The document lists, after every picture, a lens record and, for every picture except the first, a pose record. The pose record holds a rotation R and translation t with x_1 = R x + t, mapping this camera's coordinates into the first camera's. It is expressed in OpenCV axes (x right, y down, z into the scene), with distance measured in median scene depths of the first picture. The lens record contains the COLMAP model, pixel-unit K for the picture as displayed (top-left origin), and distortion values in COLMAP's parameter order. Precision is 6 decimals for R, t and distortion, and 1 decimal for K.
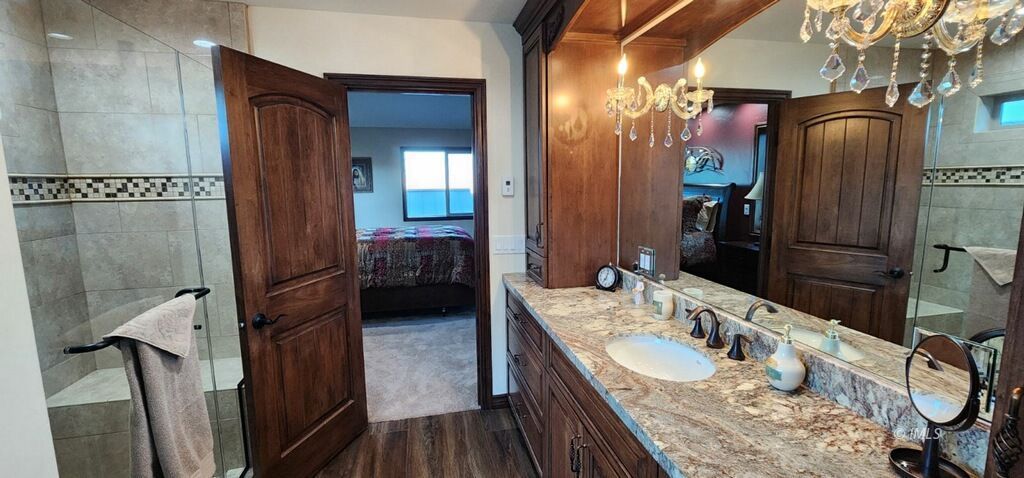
lens RADIAL K [[423.9, 0, 512.0], [0, 423.9, 239.0], [0, 0, 1]] dist [0.002701, 0.000149]
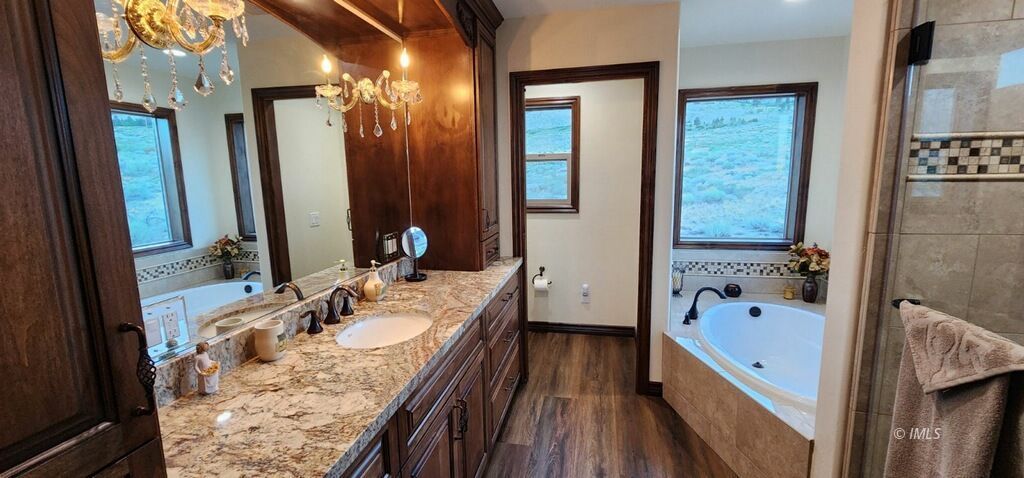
lens RADIAL K [[423.9, 0, 512.0], [0, 423.9, 239.0], [0, 0, 1]] dist [0.002701, 0.000149]
pose [[-0.912883, -0.036226, 0.406611, -0.420175], [0.082006, 0.959476, 0.269594, -0.233058], [-0.399900, 0.279452, -0.872918, 1.861297]]
